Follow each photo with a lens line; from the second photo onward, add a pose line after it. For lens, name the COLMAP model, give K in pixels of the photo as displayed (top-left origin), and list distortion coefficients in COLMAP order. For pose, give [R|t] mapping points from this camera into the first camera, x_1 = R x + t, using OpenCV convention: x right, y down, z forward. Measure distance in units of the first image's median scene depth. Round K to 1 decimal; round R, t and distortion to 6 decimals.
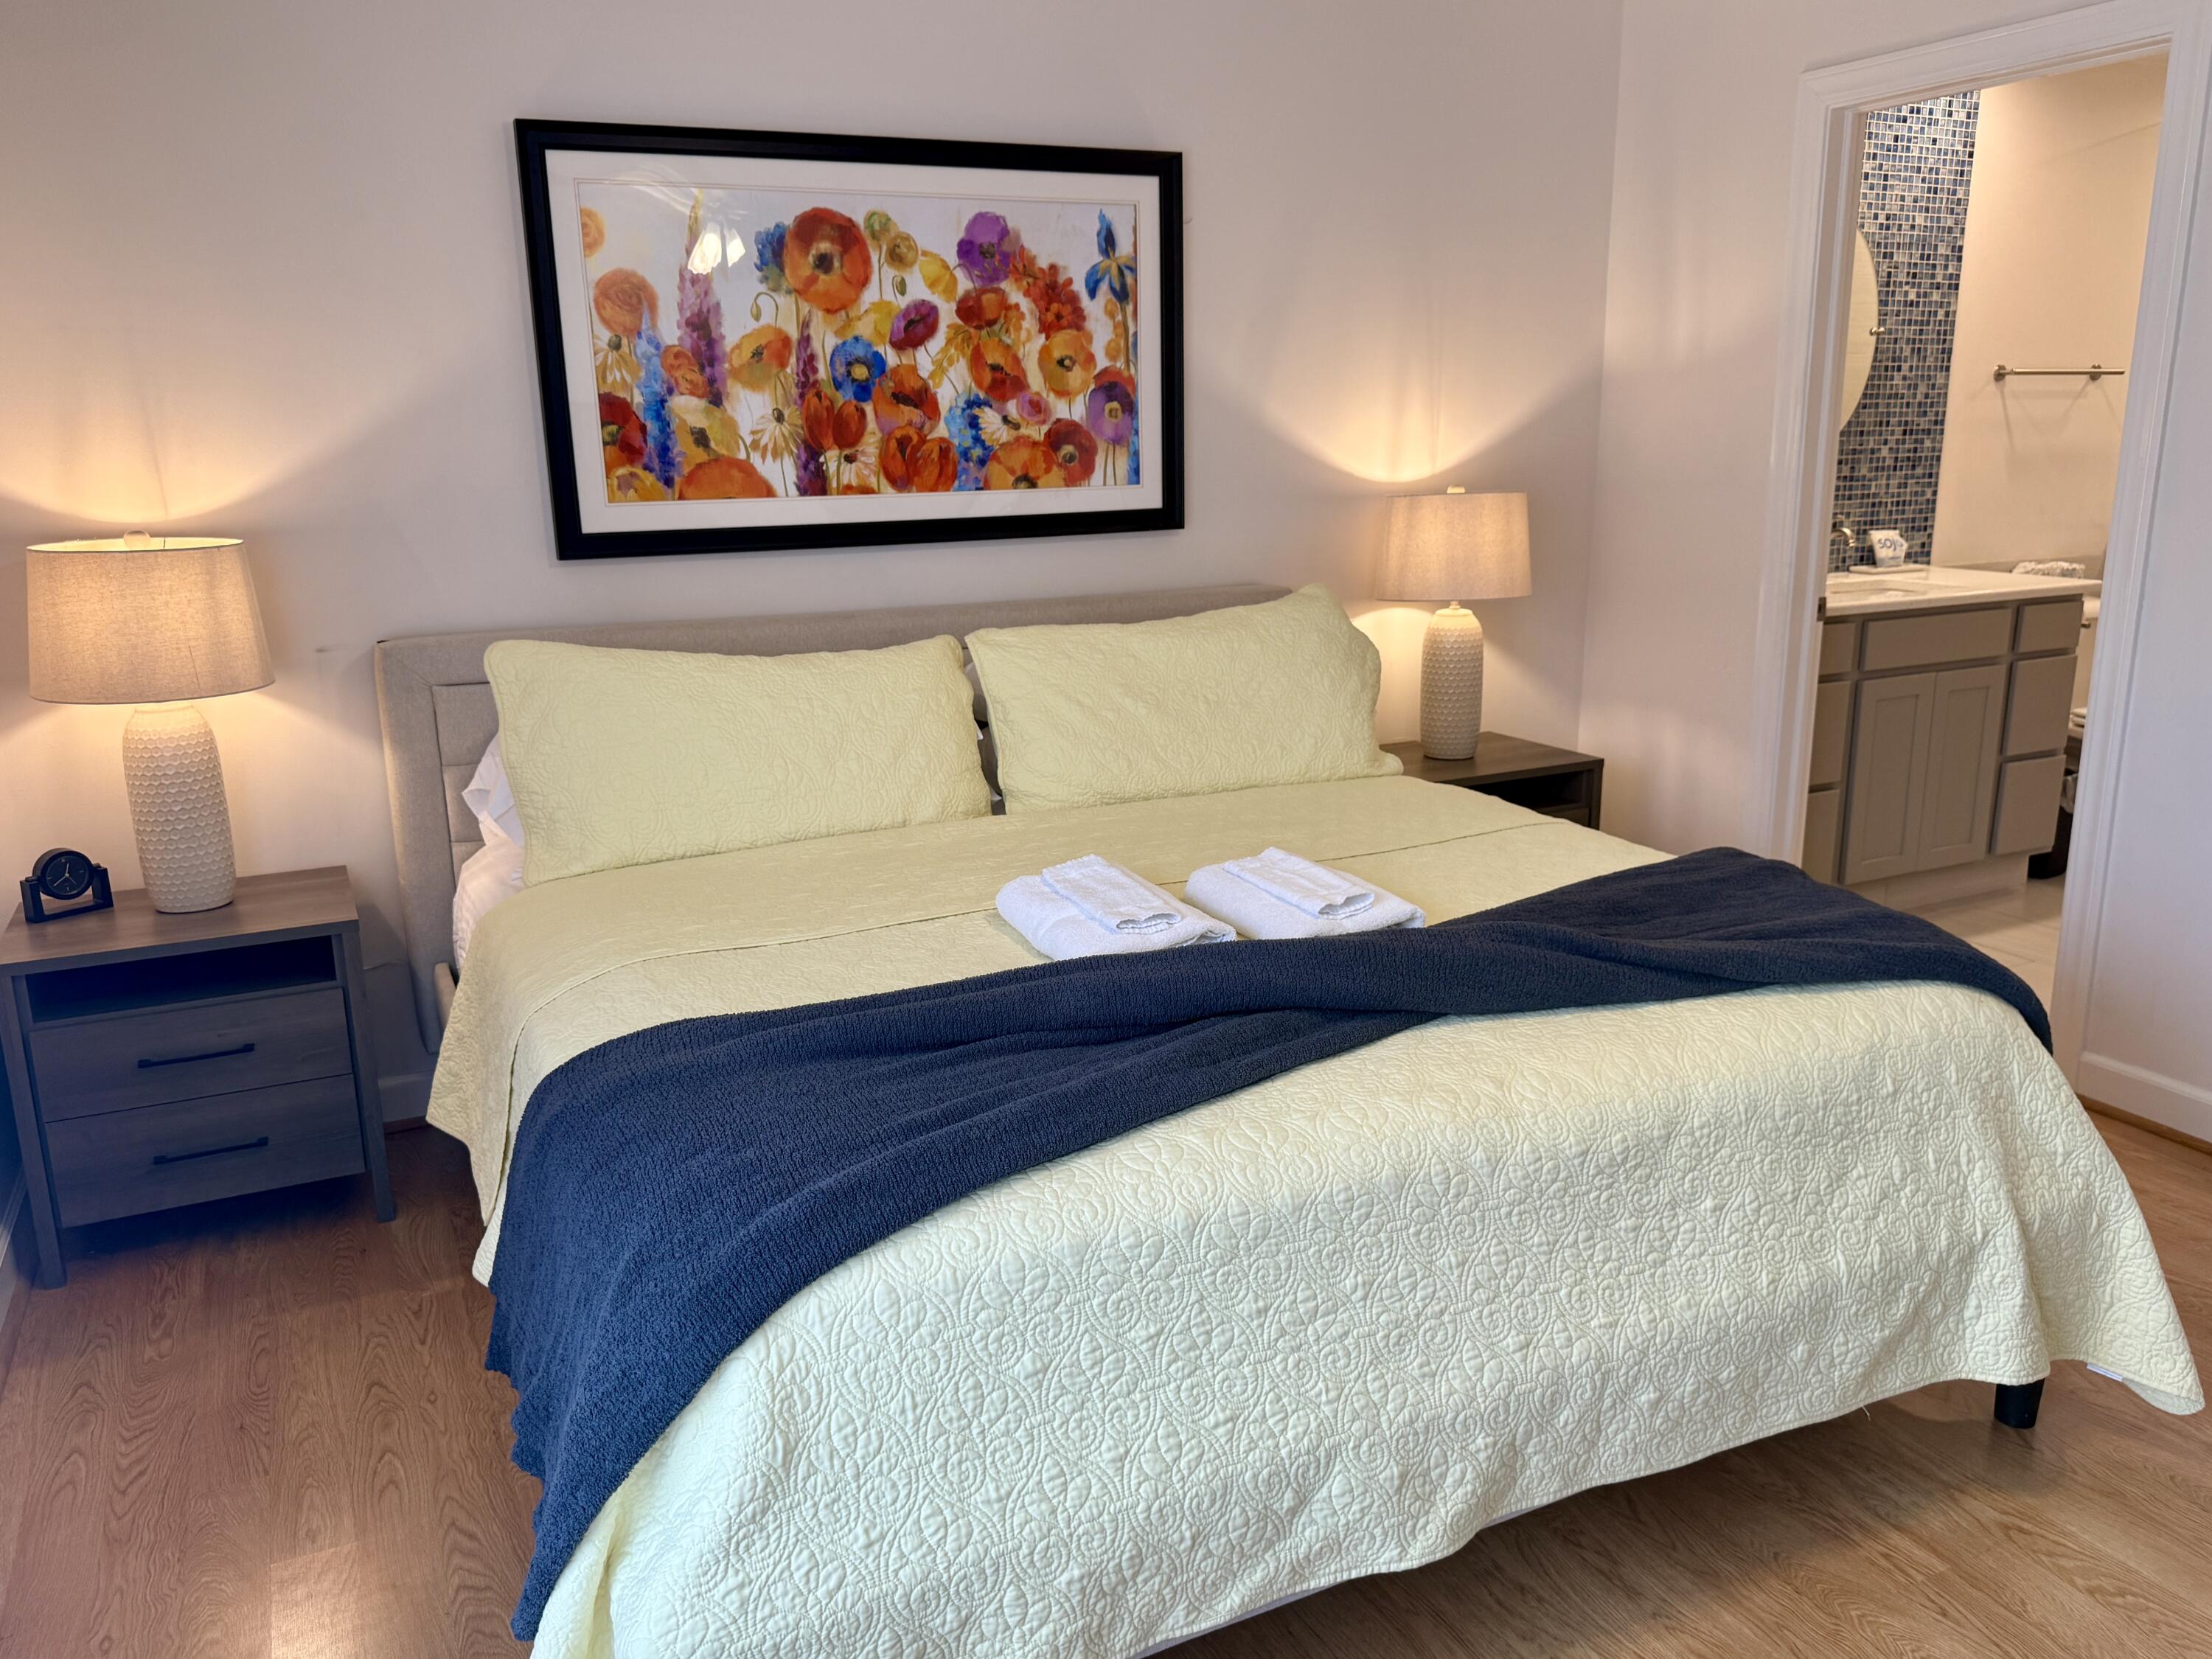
lens RADIAL K [[1611.6, 0, 1116.0], [0, 1611.6, 831.7], [0, 0, 1]] dist [-0.000853, 0.006215]
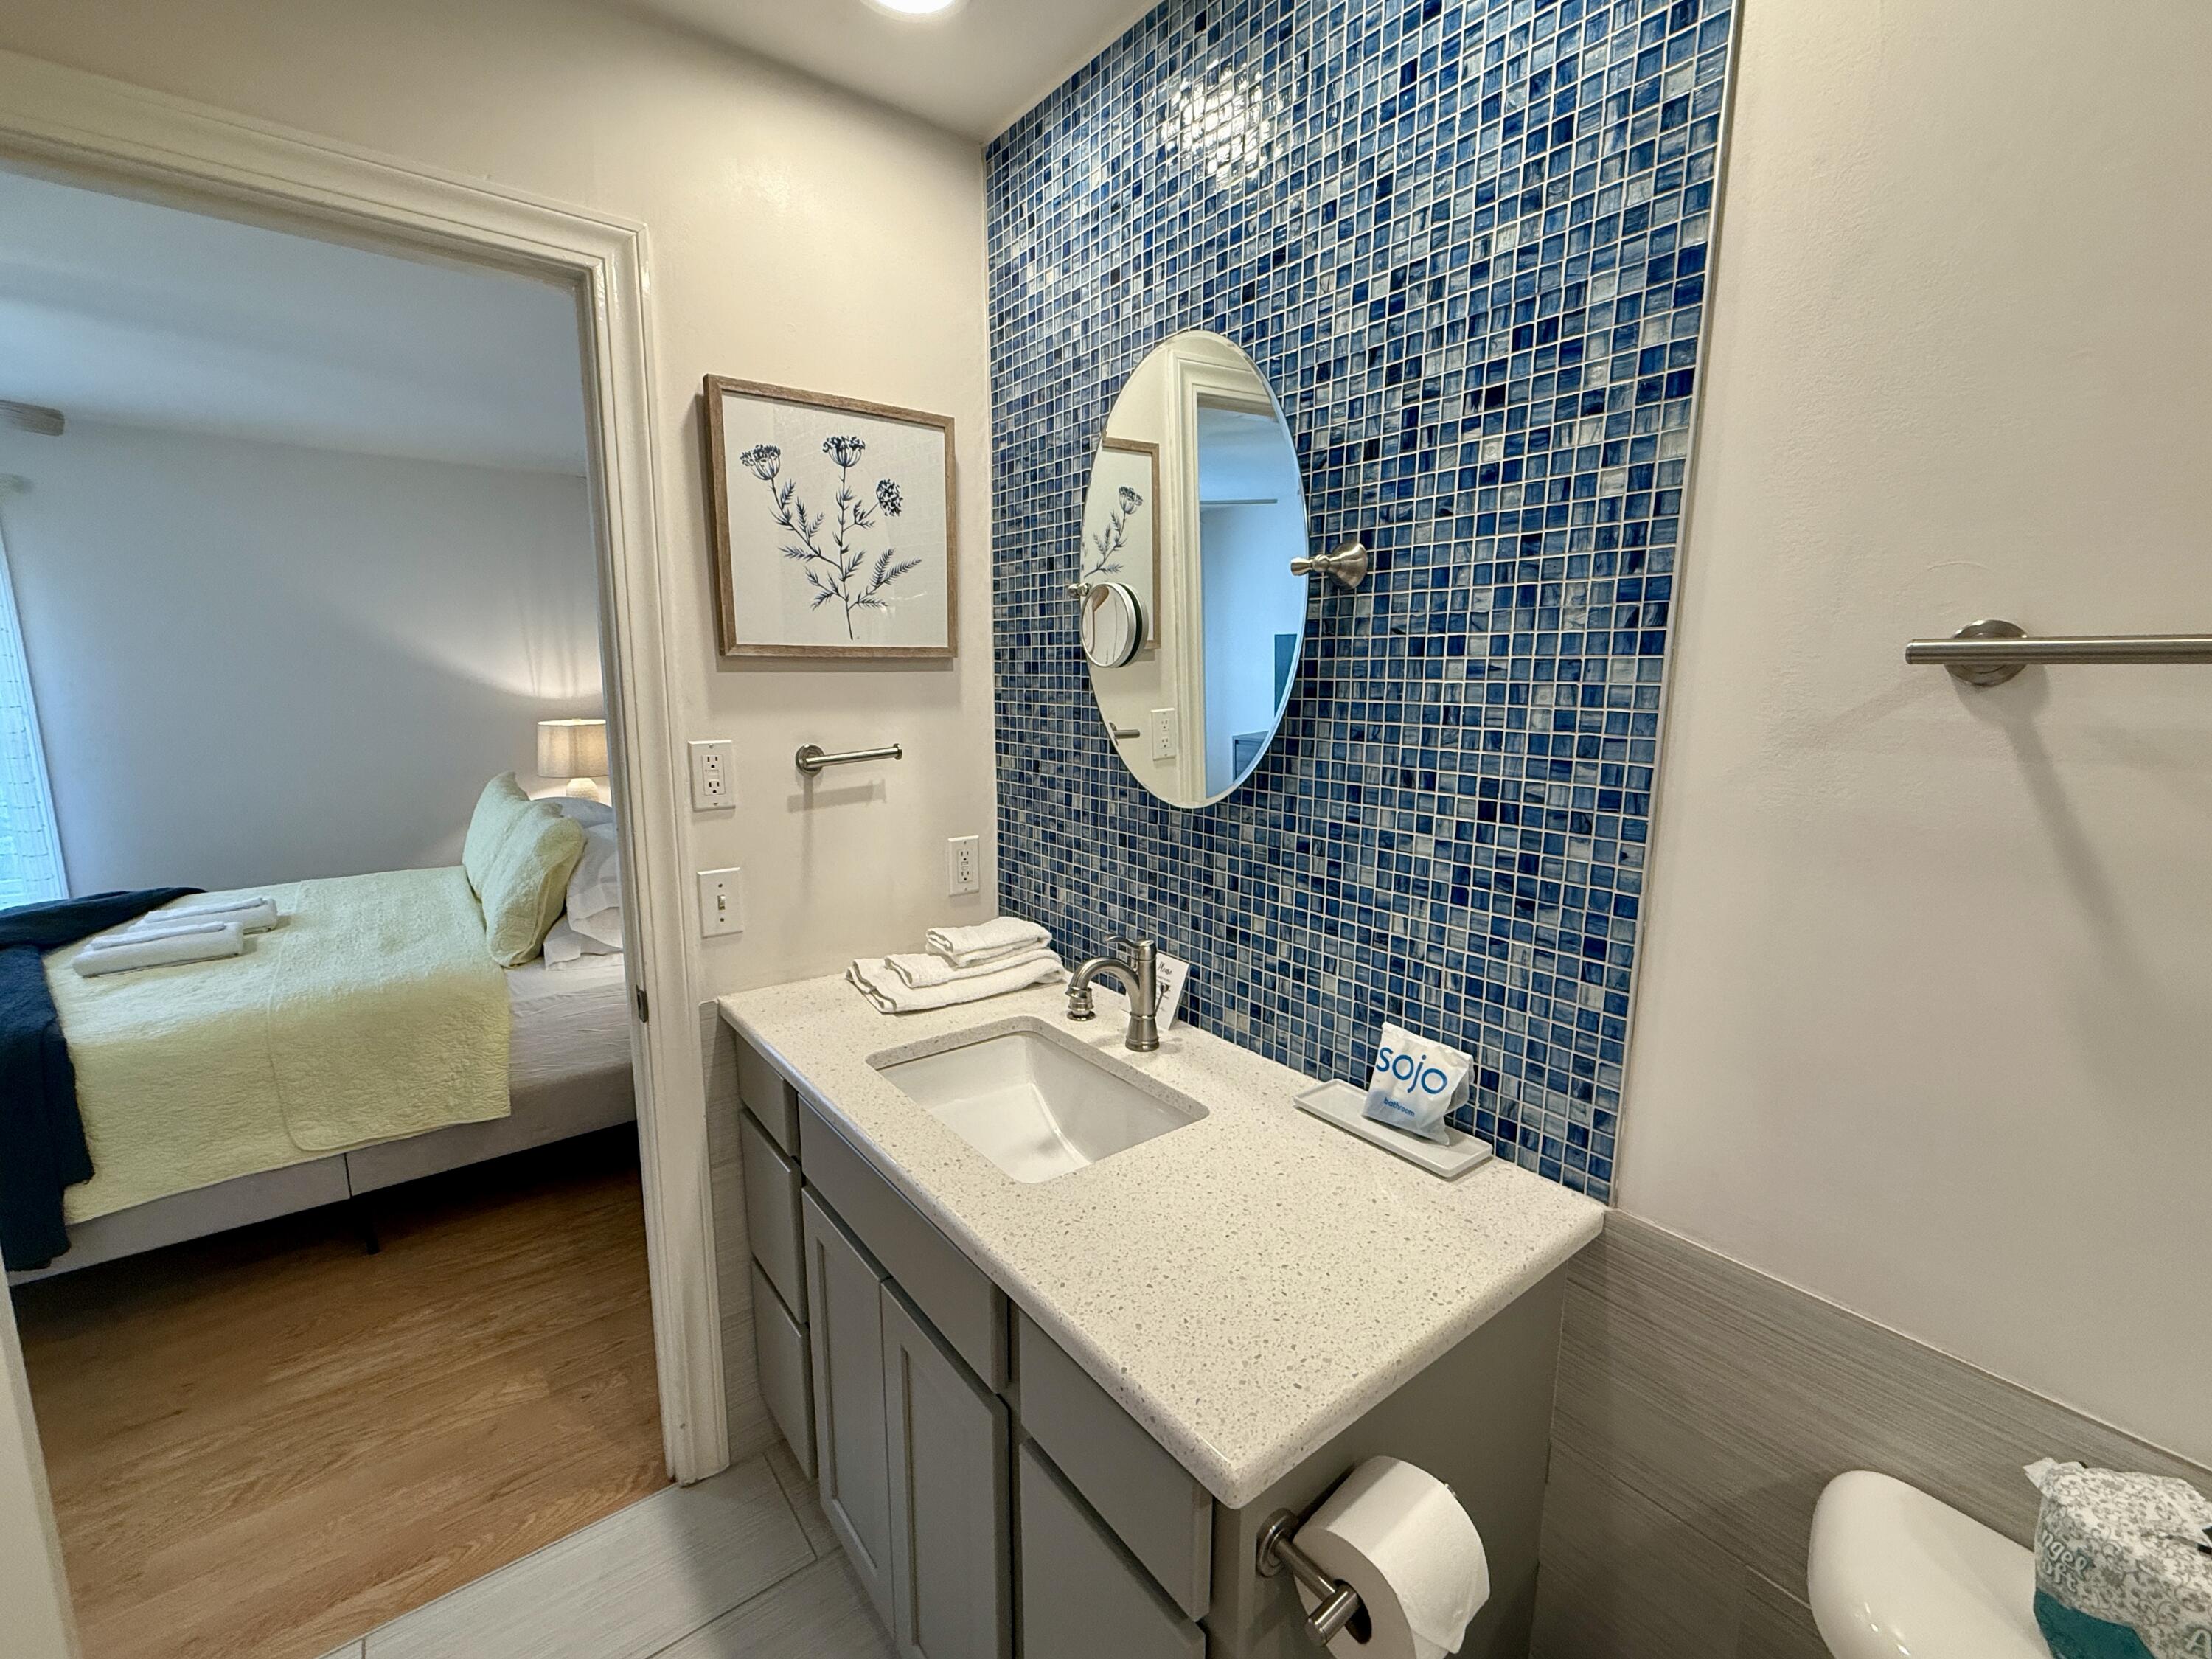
lens RADIAL K [[941.4, 0, 1114.3], [0, 941.4, 835.1], [0, 0, 1]] dist [-0.000415, 0.000760]
pose [[0.208440, 0.188566, -0.959685, 0.688479], [-0.240291, 0.961036, 0.136641, -0.252967], [0.948058, 0.202122, 0.245629, 0.869506]]
